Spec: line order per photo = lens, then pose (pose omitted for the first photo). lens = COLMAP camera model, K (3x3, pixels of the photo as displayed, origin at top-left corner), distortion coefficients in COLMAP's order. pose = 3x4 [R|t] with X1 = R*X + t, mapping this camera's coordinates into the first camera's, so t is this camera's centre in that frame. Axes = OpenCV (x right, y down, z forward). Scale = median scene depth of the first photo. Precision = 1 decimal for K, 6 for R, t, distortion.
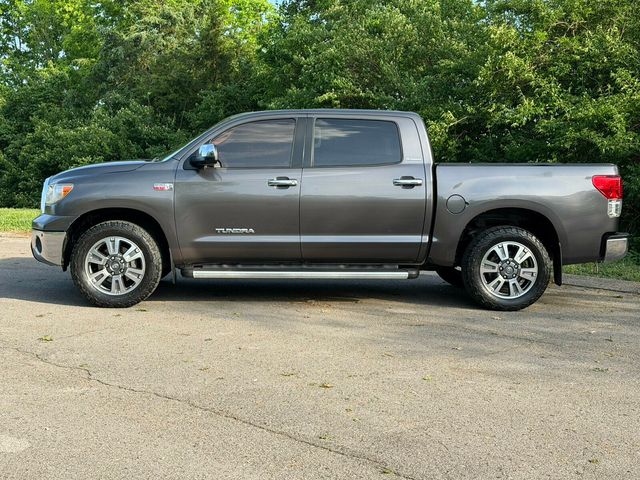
lens RADIAL K [[929.1, 0, 320.0], [0, 929.1, 240.0], [0, 0, 1]] dist [0.179327, -0.359818]
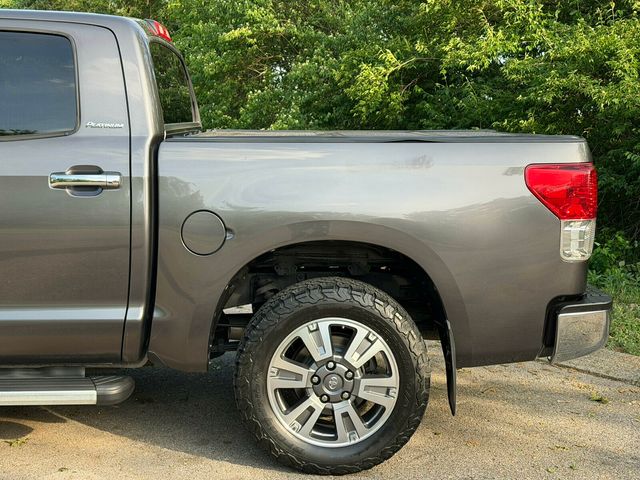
lens RADIAL K [[929.1, 0, 320.0], [0, 929.1, 240.0], [0, 0, 1]] dist [0.179327, -0.359818]
pose [[0.999574, 0.001064, -0.029166, 0.207950], [0.000246, 0.998993, 0.044866, -0.053279], [0.029185, -0.044854, 0.998567, 0.569033]]
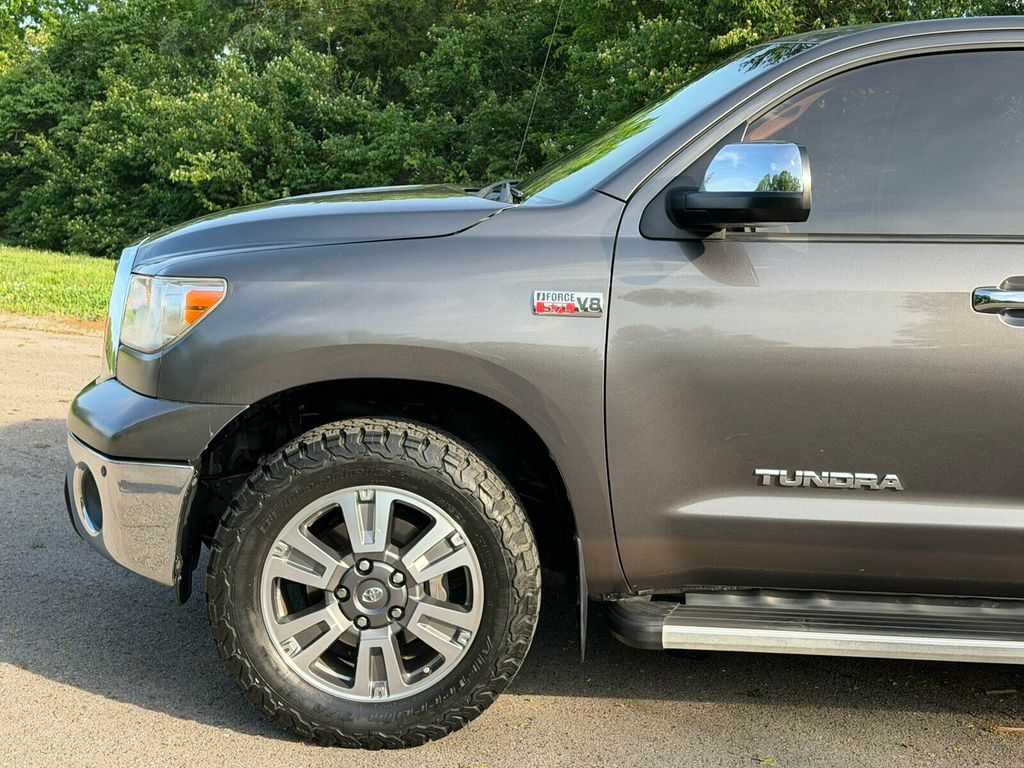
lens RADIAL K [[1486.5, 0, 512.0], [0, 1486.5, 384.0], [0, 0, 1]] dist [0.179327, -0.359818]
pose [[0.998847, 0.037497, -0.029967, -0.163095], [-0.035611, 0.997492, 0.061167, -0.057128], [0.032186, -0.060029, 0.997678, 0.562960]]
